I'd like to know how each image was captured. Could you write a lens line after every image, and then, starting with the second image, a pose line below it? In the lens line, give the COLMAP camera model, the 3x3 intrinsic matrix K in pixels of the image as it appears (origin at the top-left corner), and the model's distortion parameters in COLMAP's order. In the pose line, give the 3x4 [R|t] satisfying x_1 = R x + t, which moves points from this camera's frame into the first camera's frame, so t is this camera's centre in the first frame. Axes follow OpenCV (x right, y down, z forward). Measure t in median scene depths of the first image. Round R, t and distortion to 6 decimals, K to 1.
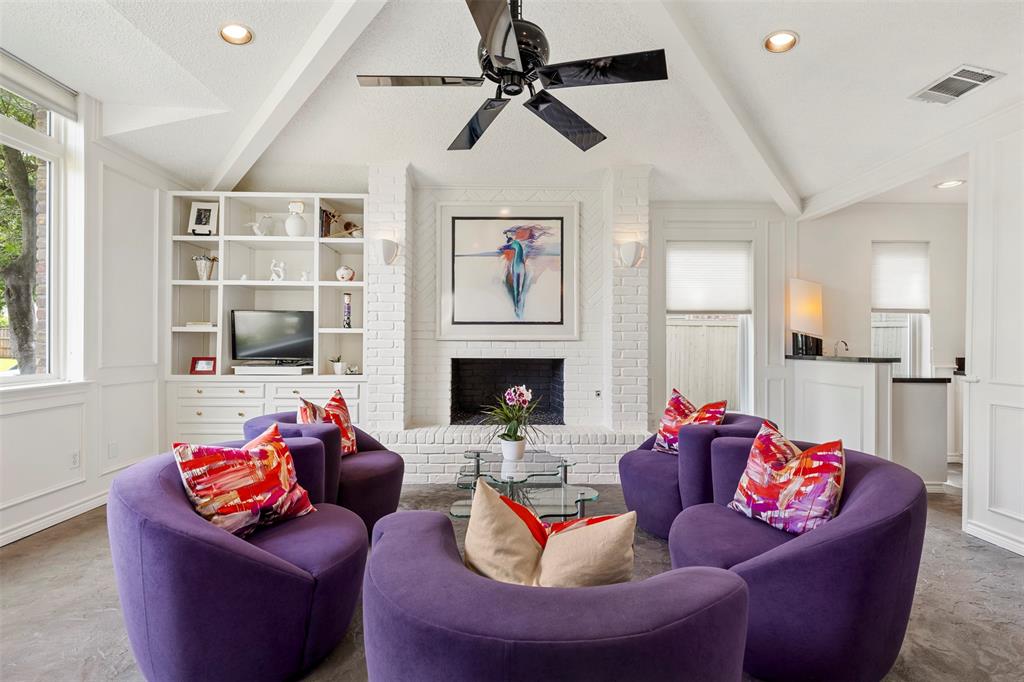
lens RADIAL K [[462.0, 0, 512.1], [0, 462.0, 341.4], [0, 0, 1]] dist [0.003709, 0.000452]
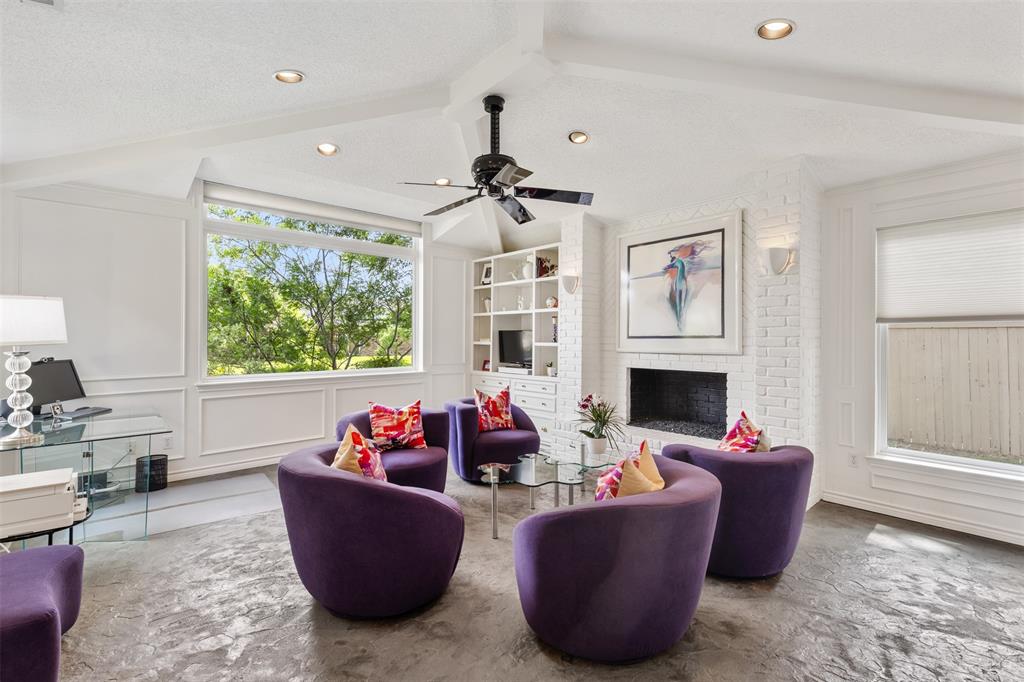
lens RADIAL K [[462.0, 0, 513.8], [0, 462.0, 338.1], [0, 0, 1]] dist [0.003709, 0.000452]
pose [[0.651772, -0.005369, -0.758396, 0.597939], [-0.001574, 0.999963, -0.008431, -0.029364], [0.758413, 0.006689, 0.651739, 0.029680]]
